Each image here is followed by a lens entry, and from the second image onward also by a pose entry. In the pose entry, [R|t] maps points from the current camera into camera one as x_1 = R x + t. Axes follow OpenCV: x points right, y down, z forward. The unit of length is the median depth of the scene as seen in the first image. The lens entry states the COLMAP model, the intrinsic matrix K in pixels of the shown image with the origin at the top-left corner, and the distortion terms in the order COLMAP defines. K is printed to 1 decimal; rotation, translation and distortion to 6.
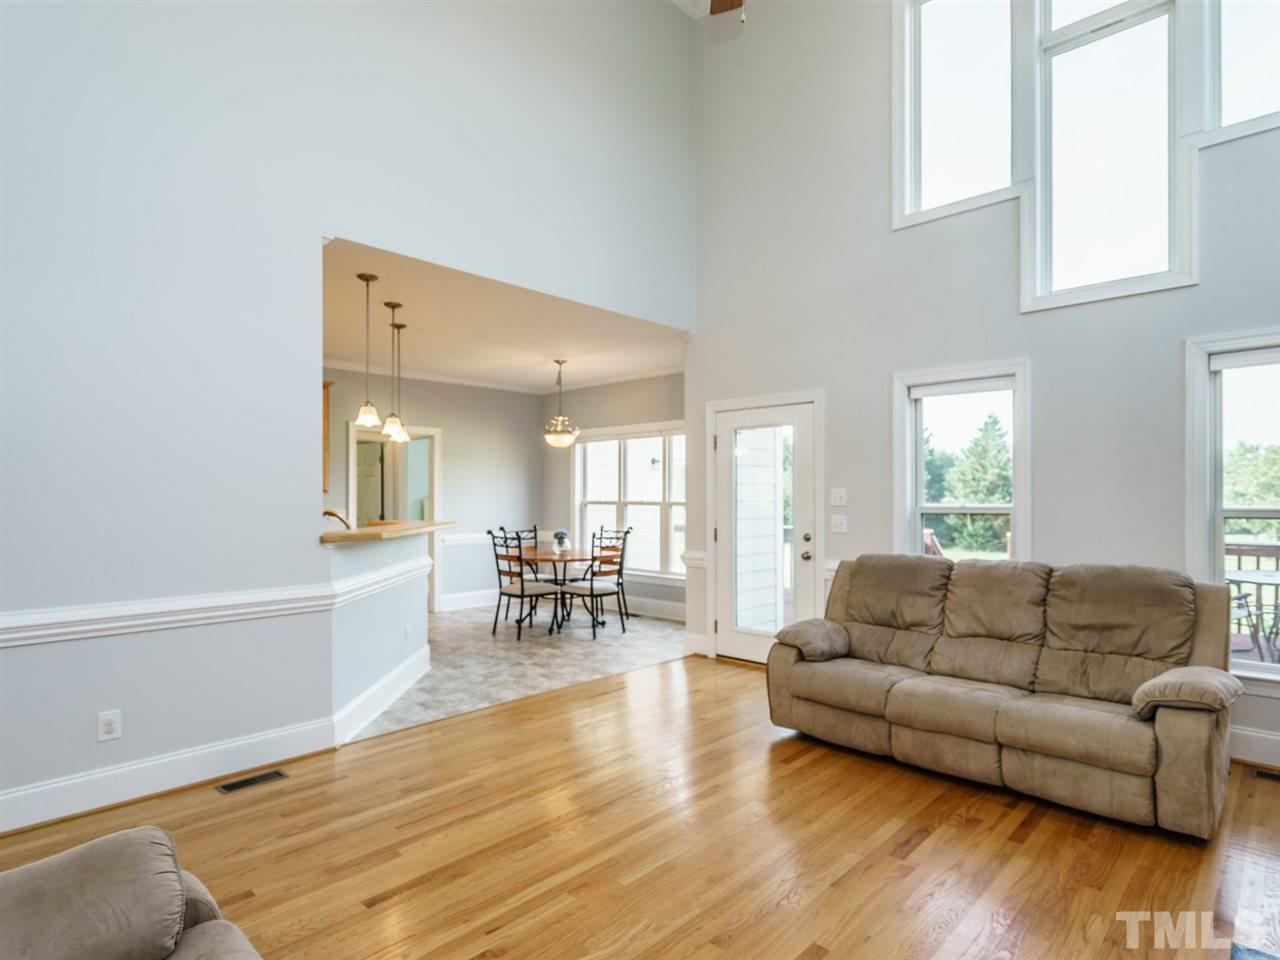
lens RADIAL K [[704.3, 0, 634.9], [0, 704.3, 504.5], [0, 0, 1]] dist [-0.001696, -0.000461]
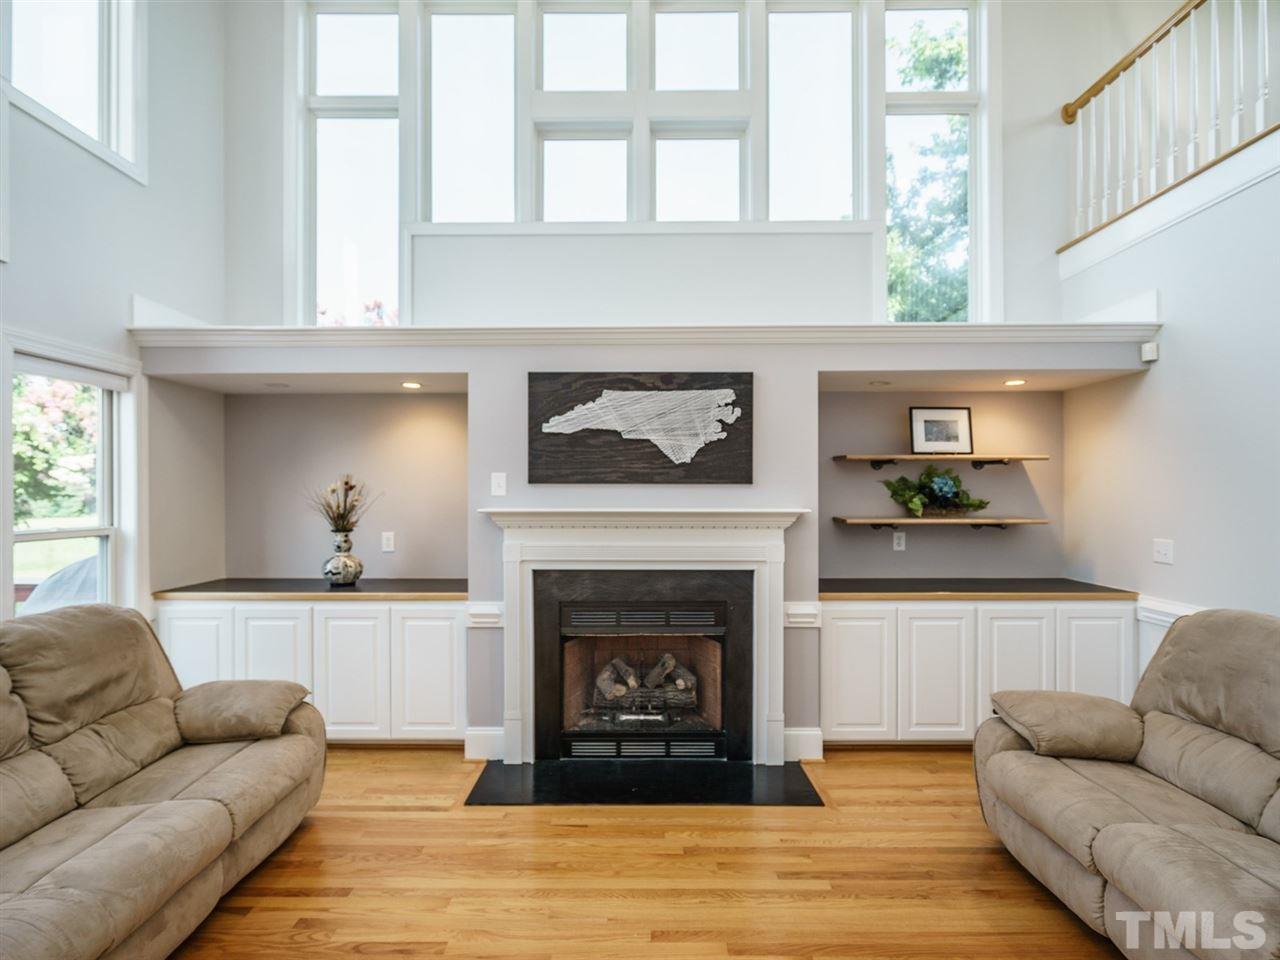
lens RADIAL K [[652.0, 0, 639.8], [0, 652.0, 492.1], [0, 0, 1]] dist [-0.003478, 0.003633]
pose [[-0.696185, 0.006713, 0.717831, -0.257578], [0.011772, 0.999929, 0.002067, -0.036246], [-0.717766, 0.009890, -0.696214, 0.963183]]
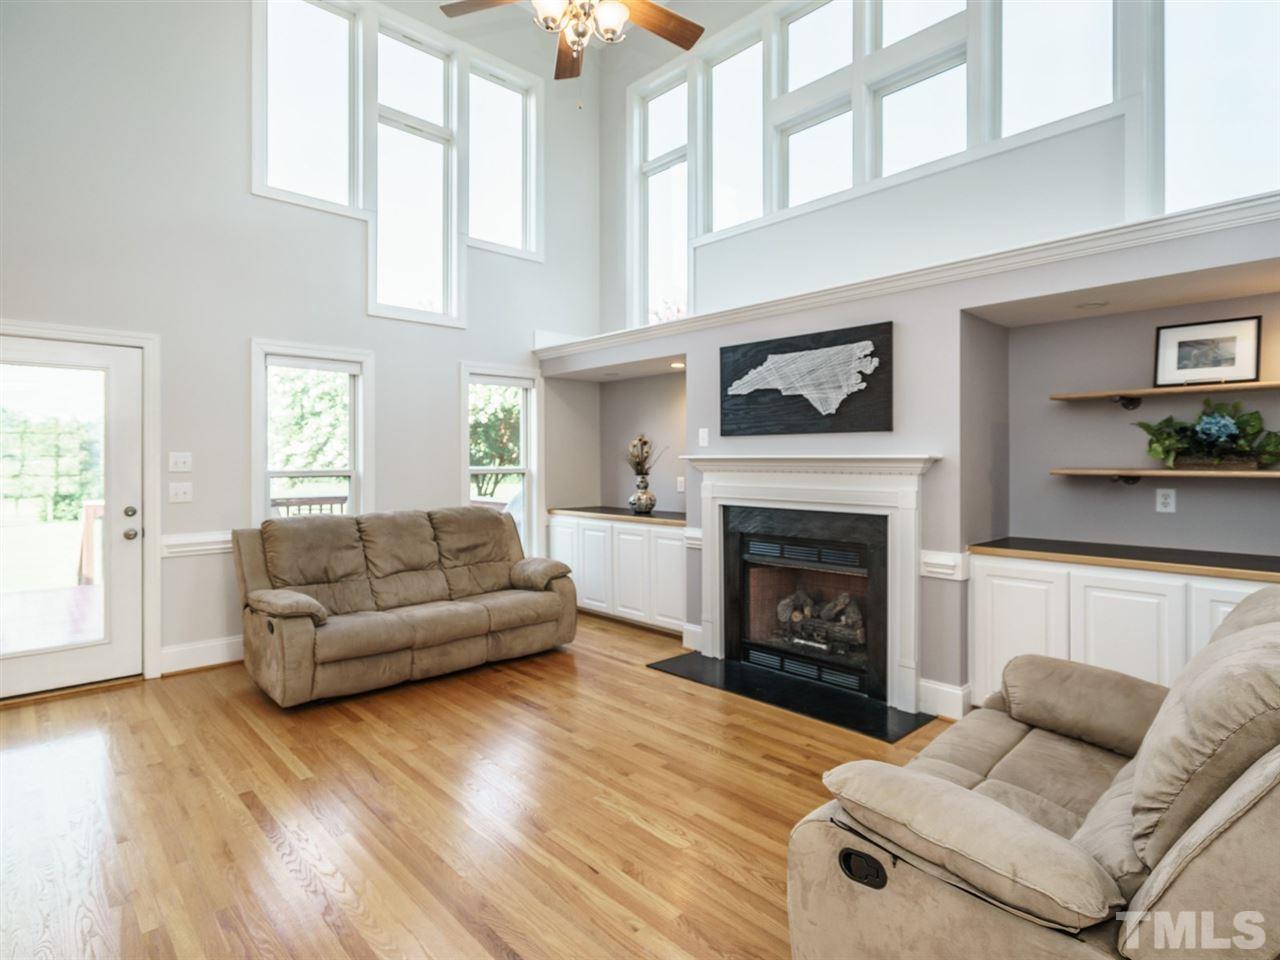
lens RADIAL K [[691.5, 0, 631.9], [0, 691.5, 457.6], [0, 0, 1]] dist [-0.001084, 0.002924]
pose [[0.053070, 0.008820, 0.998552, -0.728344], [0.012822, 0.999873, -0.009513, -0.000605], [-0.998508, 0.013308, 0.052950, 0.517501]]
